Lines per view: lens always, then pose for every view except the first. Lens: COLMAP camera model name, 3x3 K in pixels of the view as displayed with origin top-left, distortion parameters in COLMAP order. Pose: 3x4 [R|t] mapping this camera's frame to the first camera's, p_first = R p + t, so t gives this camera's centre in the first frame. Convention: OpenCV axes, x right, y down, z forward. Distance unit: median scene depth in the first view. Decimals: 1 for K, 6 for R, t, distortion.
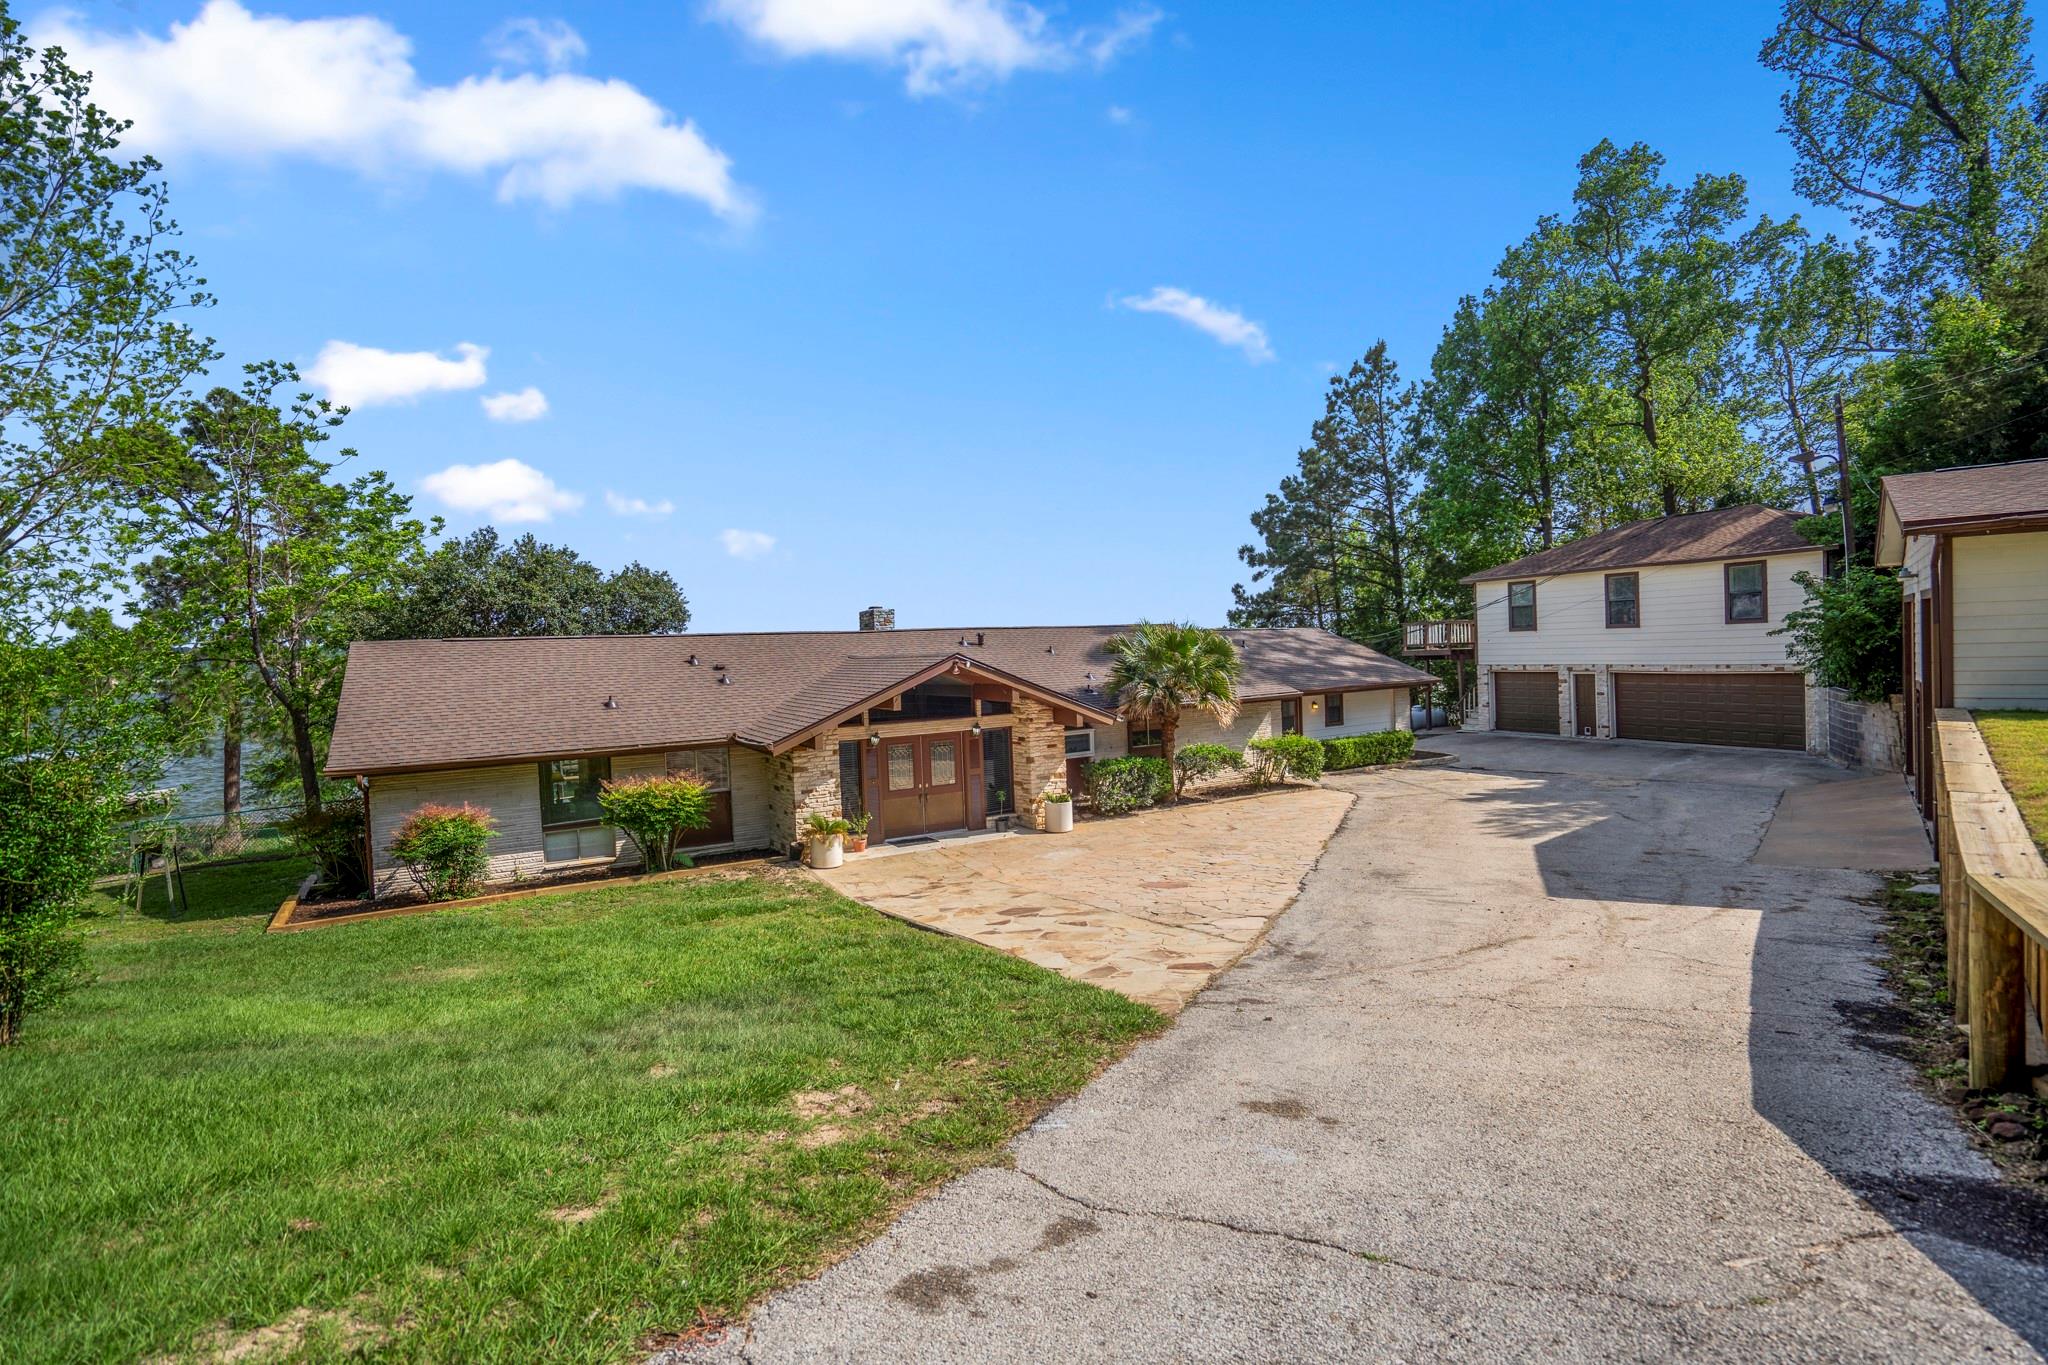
lens RADIAL K [[1007.3, 0, 1026.2], [0, 1007.3, 658.9], [0, 0, 1]] dist [-0.000557, -0.020622]
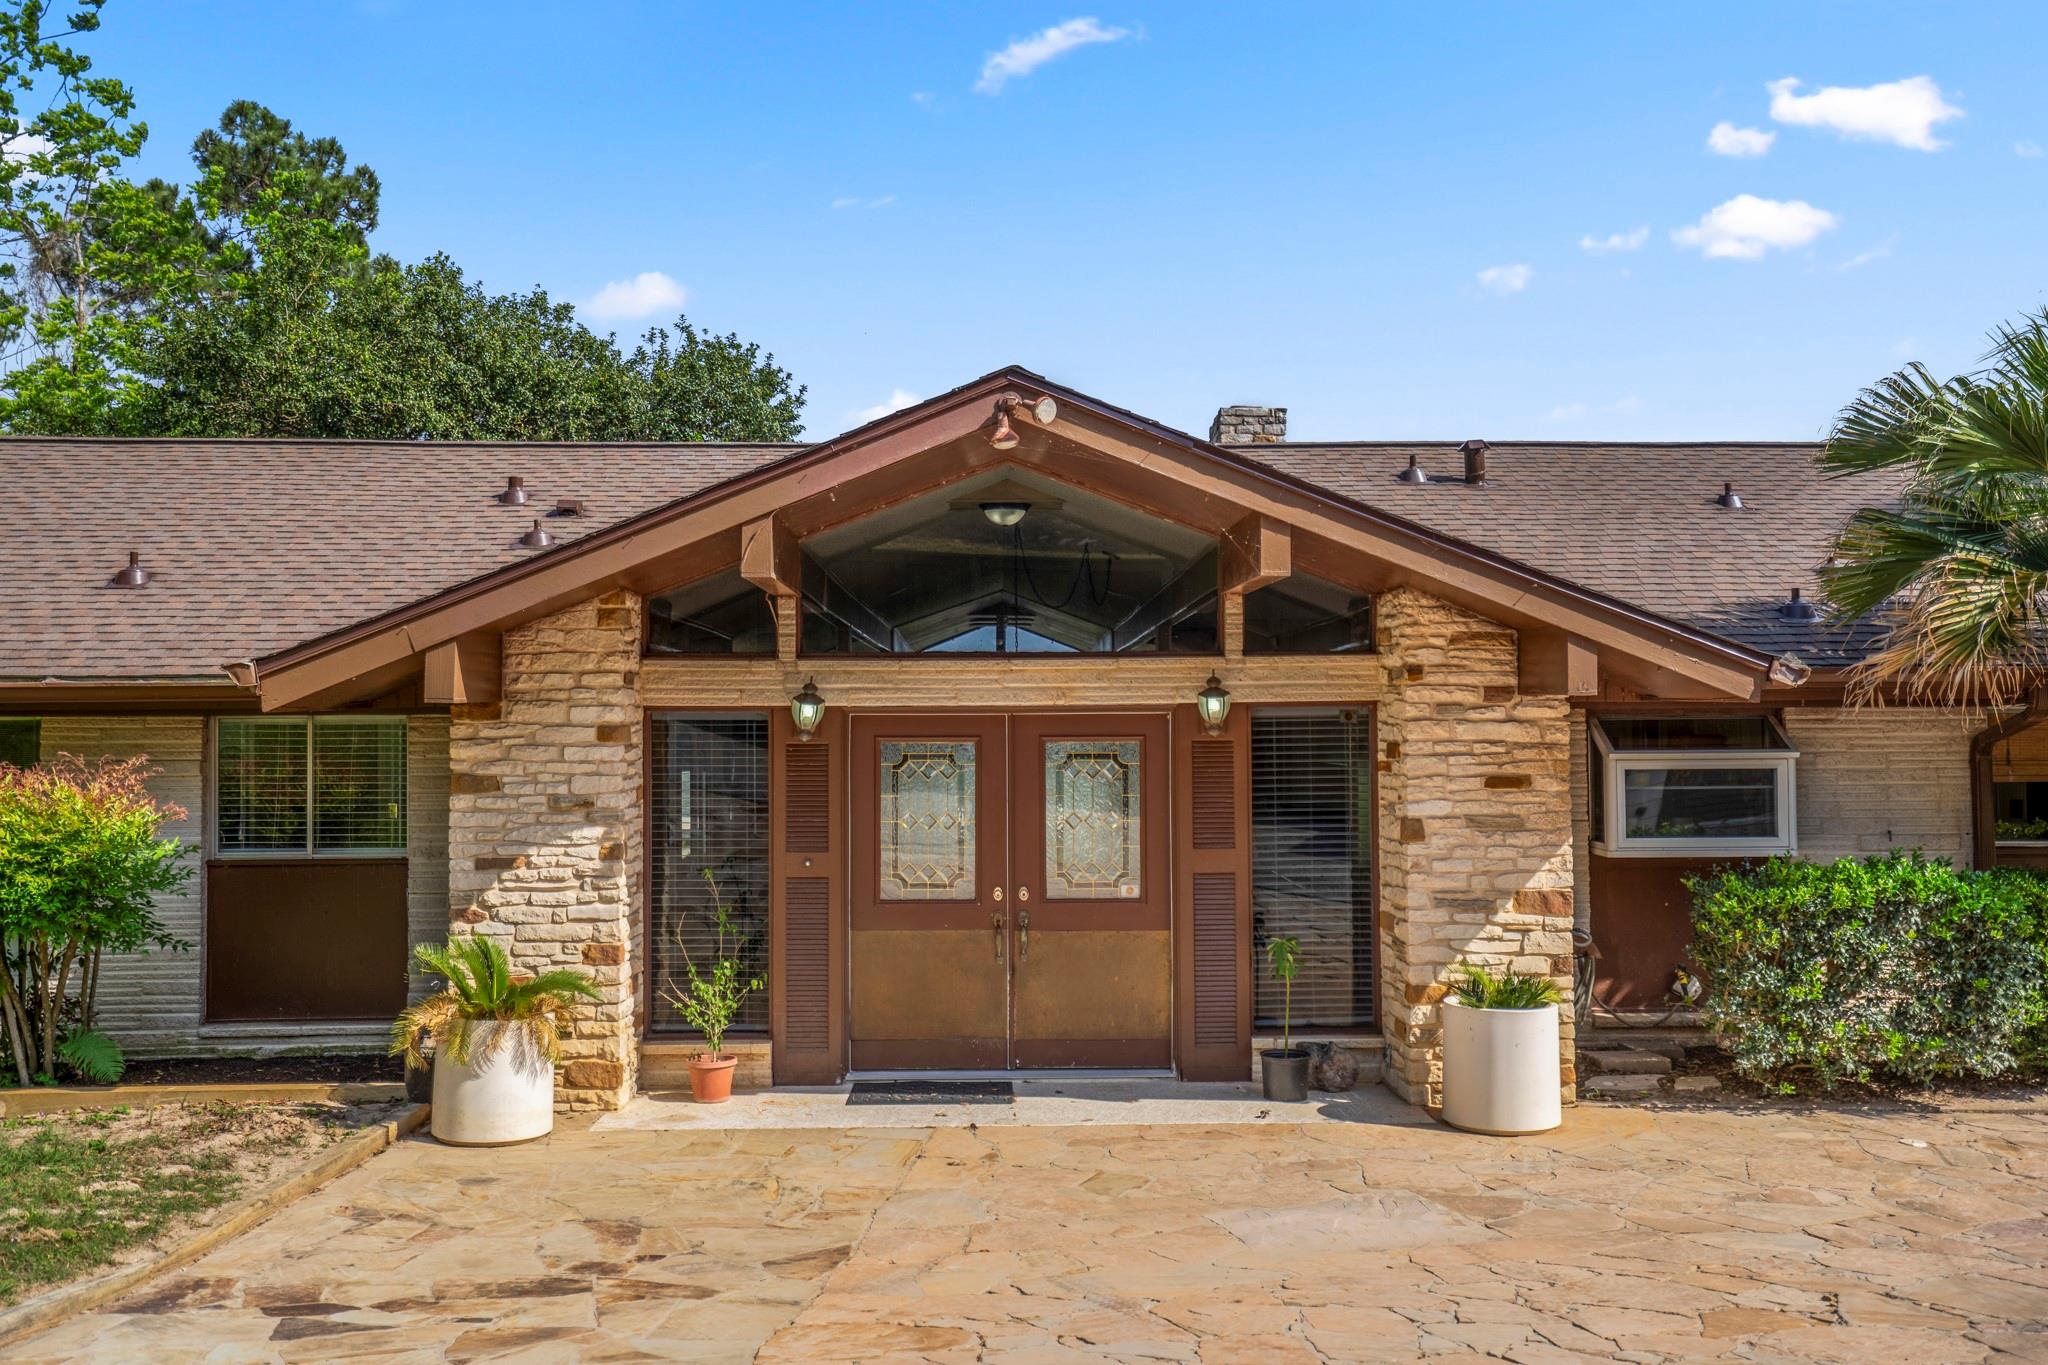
lens RADIAL K [[2009.5, 0, 1023.8], [0, 2009.5, 643.4], [0, 0, 1]] dist [0.094732, -0.000480]
pose [[0.867163, 0.011343, -0.497895, 0.173120], [-0.033027, 0.998850, -0.034767, 0.074151], [0.496928, 0.046593, 0.866540, 0.504436]]
